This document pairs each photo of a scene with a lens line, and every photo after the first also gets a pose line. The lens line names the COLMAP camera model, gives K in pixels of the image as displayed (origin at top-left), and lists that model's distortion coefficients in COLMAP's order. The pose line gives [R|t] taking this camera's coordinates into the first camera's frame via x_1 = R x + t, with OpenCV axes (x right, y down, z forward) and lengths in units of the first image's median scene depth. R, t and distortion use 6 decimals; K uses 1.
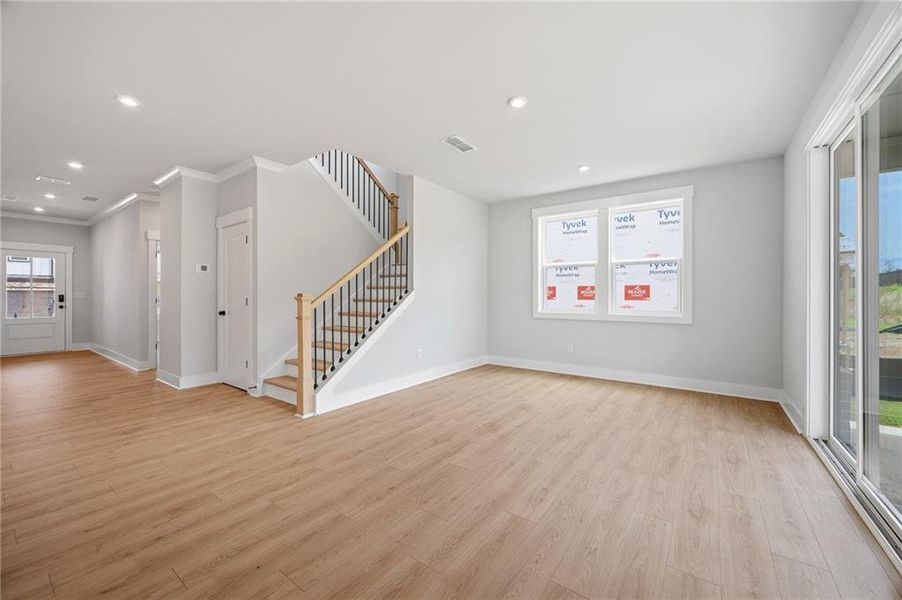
lens RADIAL K [[360.8, 0, 449.7], [0, 360.8, 296.2], [0, 0, 1]] dist [-0.002194, 0.000113]
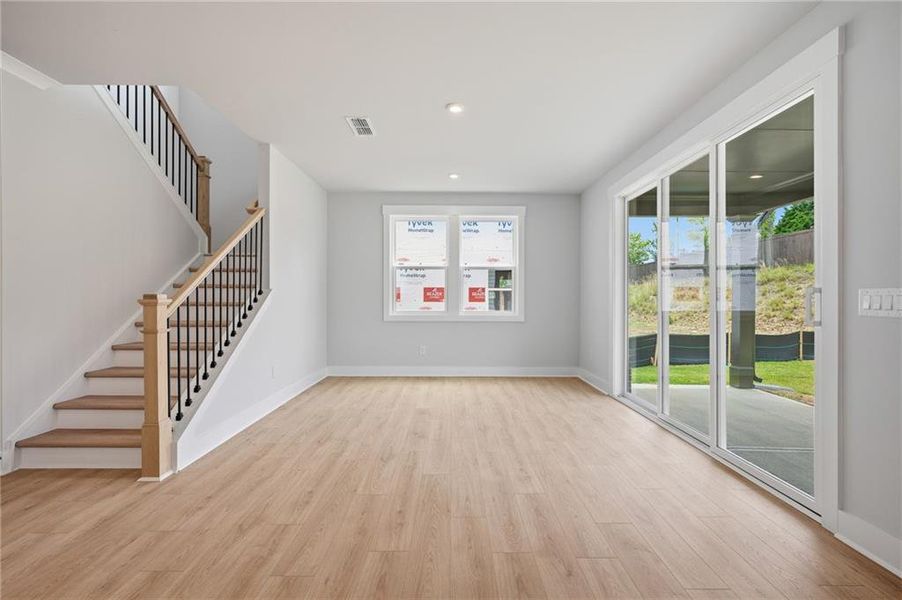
lens RADIAL K [[404.7, 0, 458.8], [0, 404.7, 298.9], [0, 0, 1]] dist [0.005251, -0.001294]
pose [[0.799961, -0.000891, 0.600052, -0.336840], [-0.000939, 0.999996, 0.002736, -0.001590], [-0.600051, -0.002751, 0.799957, 0.052998]]
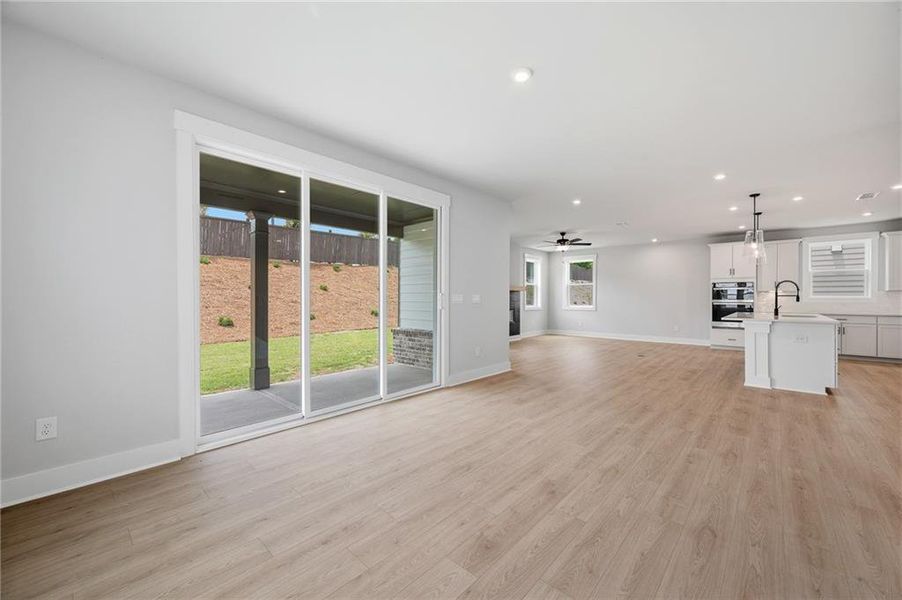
lens RADIAL K [[360.8, 0, 445.1], [0, 360.8, 299.5], [0, 0, 1]] dist [-0.002194, 0.000113]
pose [[-0.992630, -0.004315, 0.121108, 0.179613], [-0.003434, 0.999966, 0.007482, -0.003858], [-0.121136, 0.007011, -0.992611, 1.294384]]
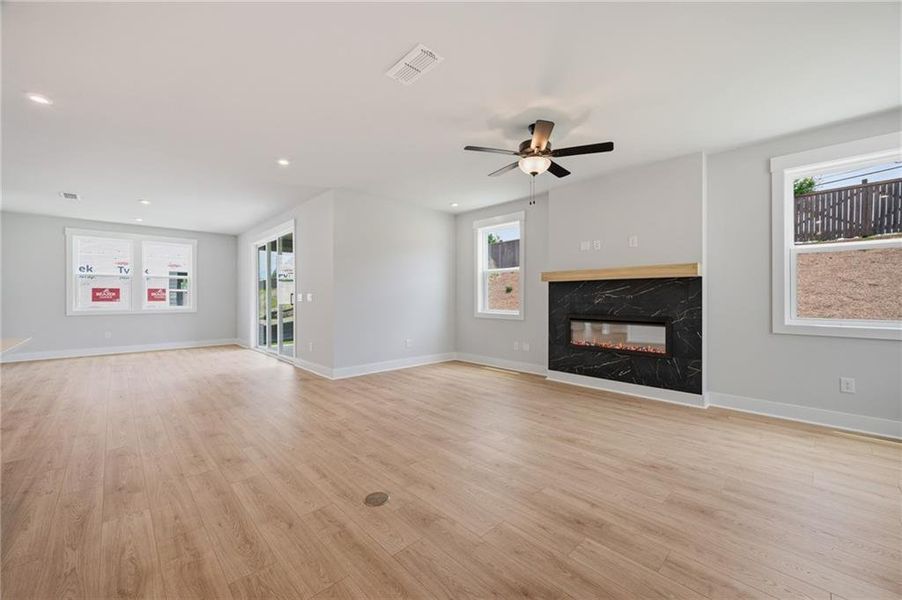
lens RADIAL K [[360.8, 0, 456.0], [0, 360.8, 293.2], [0, 0, 1]] dist [-0.002194, 0.000113]
pose [[0.184125, 0.010051, 0.982851, -0.988525], [0.003420, 0.999935, -0.010866, 0.003874], [-0.982897, 0.005362, 0.184079, -0.712429]]
